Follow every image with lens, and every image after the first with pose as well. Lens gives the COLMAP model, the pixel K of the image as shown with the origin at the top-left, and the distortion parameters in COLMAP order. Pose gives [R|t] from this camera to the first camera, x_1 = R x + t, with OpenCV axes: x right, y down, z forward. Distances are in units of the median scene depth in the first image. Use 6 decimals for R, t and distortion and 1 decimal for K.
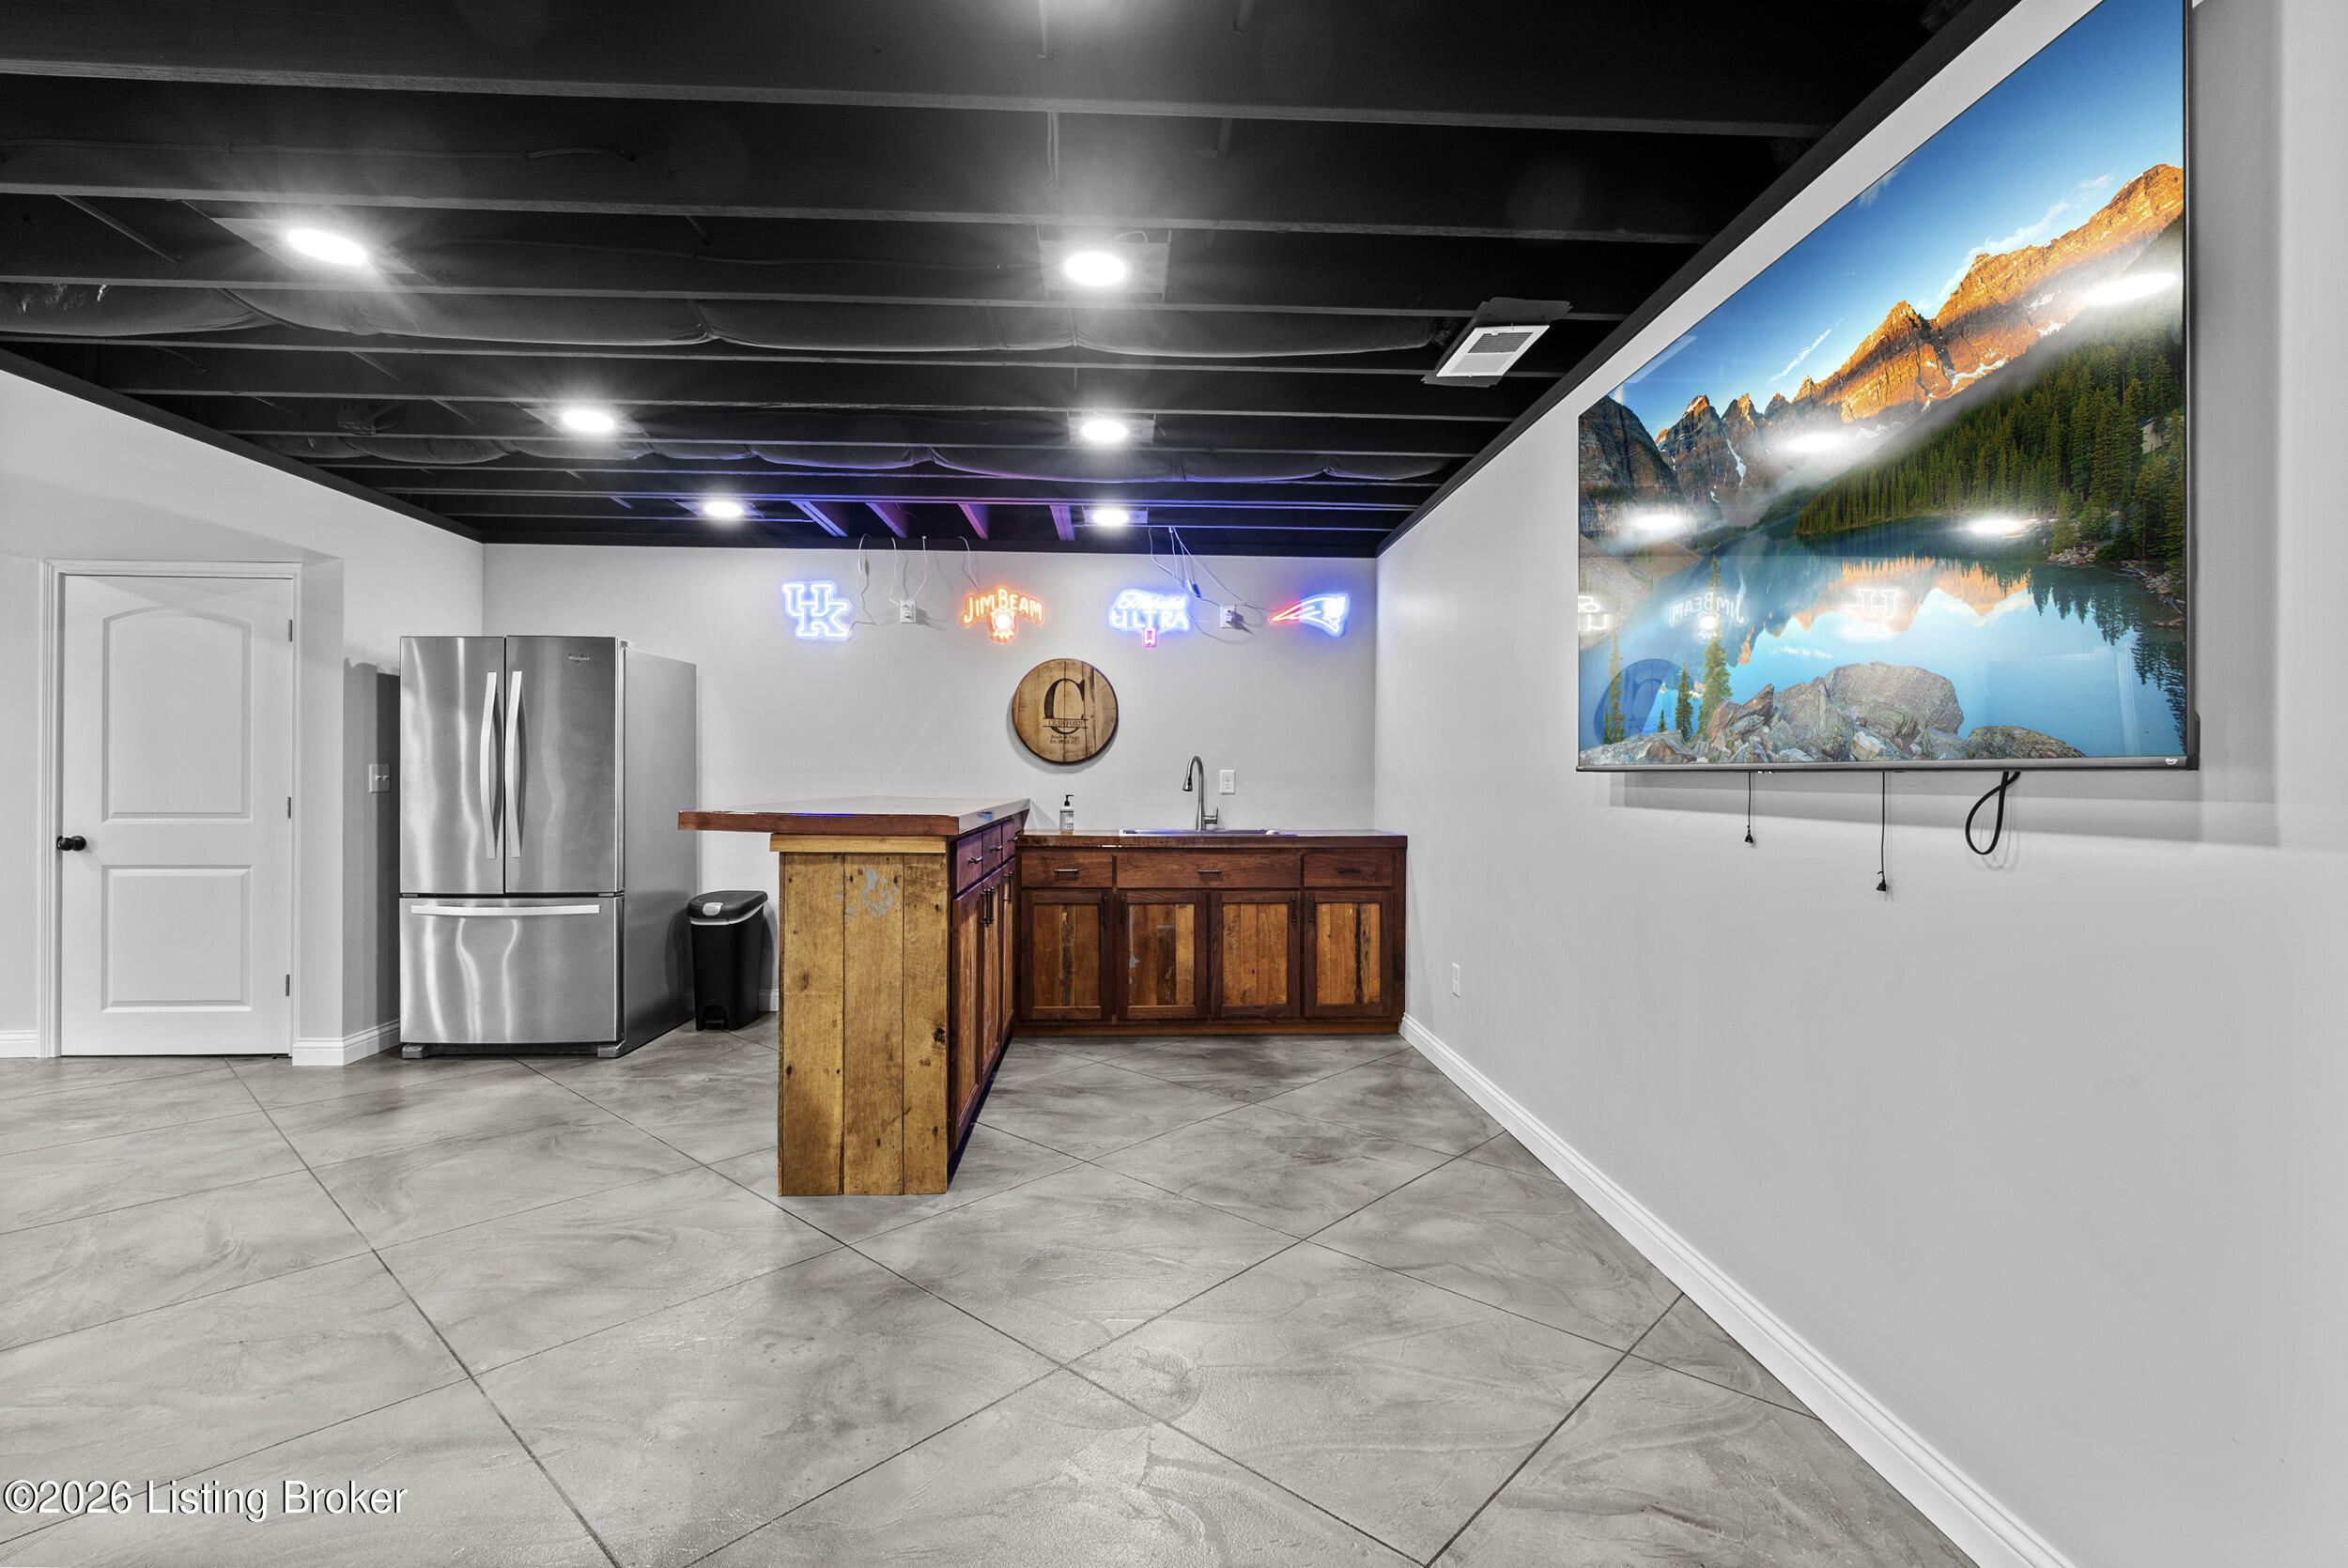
lens RADIAL K [[1073.0, 0, 1178.7], [0, 1073.0, 781.0], [0, 0, 1]] dist [-0.011318, 0.005310]
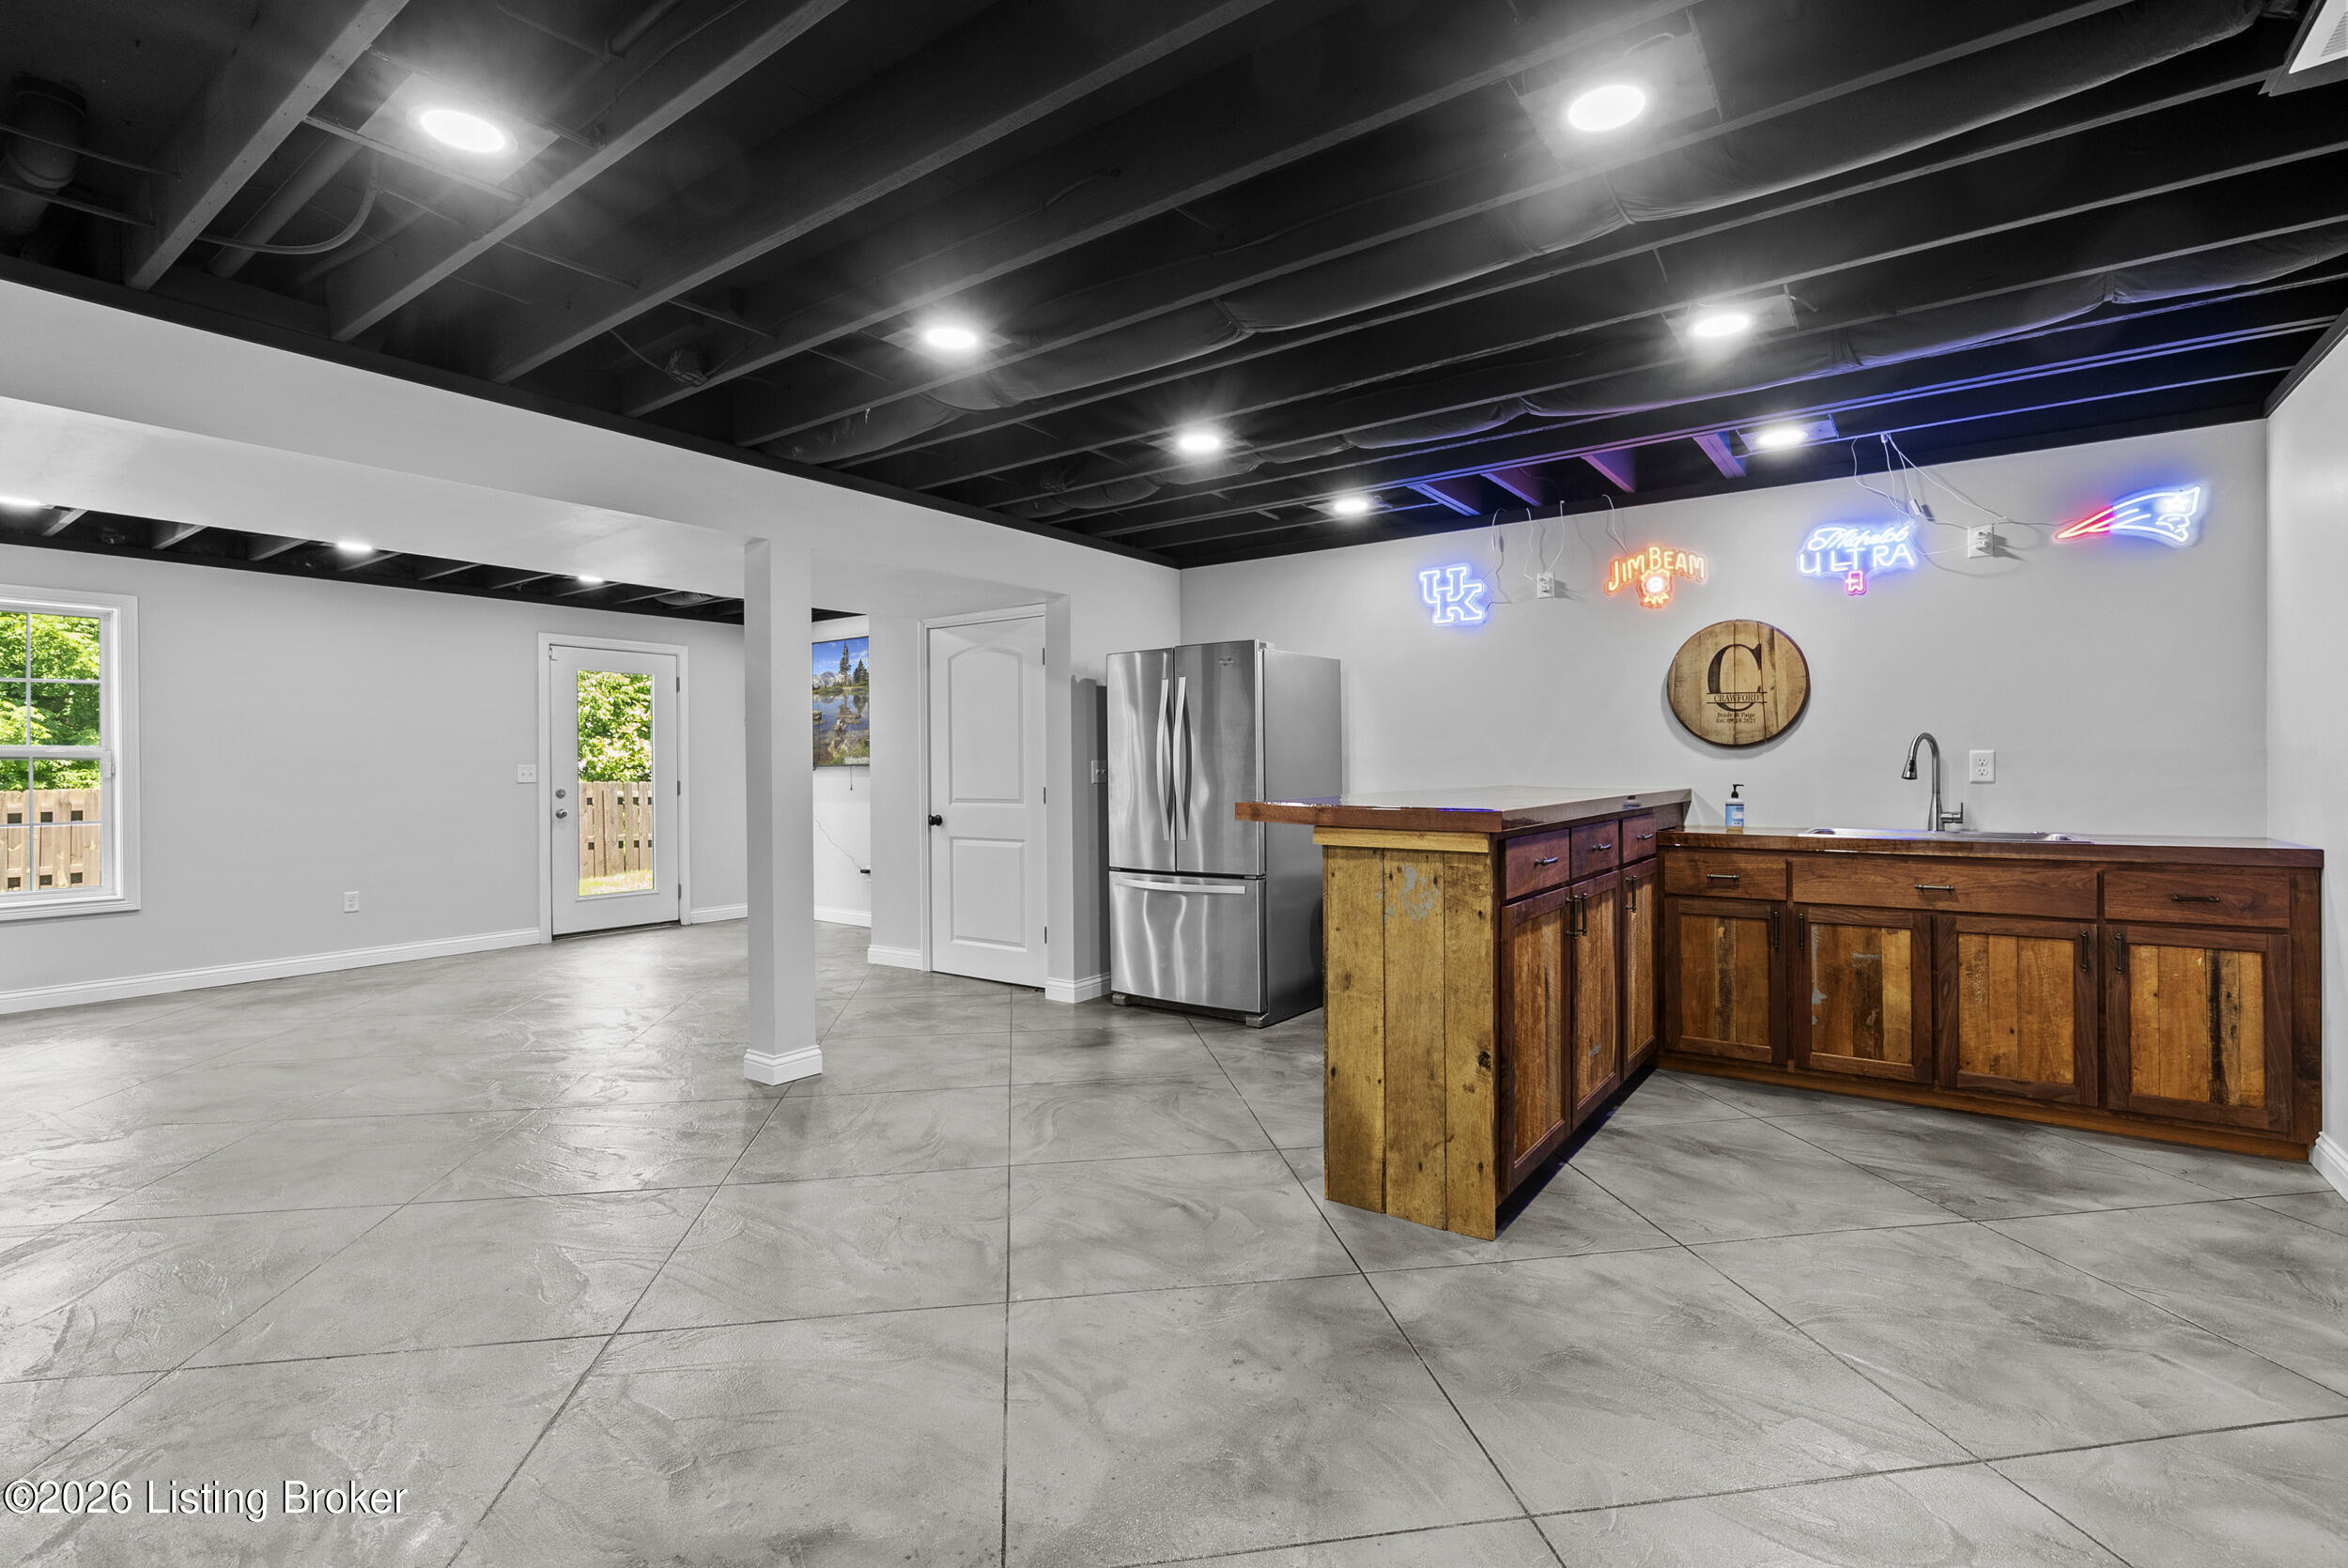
lens RADIAL K [[1060.3, 0, 1184.3], [0, 1060.3, 774.3], [0, 0, 1]] dist [-0.011722, 0.006438]
pose [[0.780148, -0.007227, -0.625553, 0.089388], [0.010076, 0.999949, 0.001014, -0.000066], [0.625514, -0.007094, 0.780181, 0.118090]]
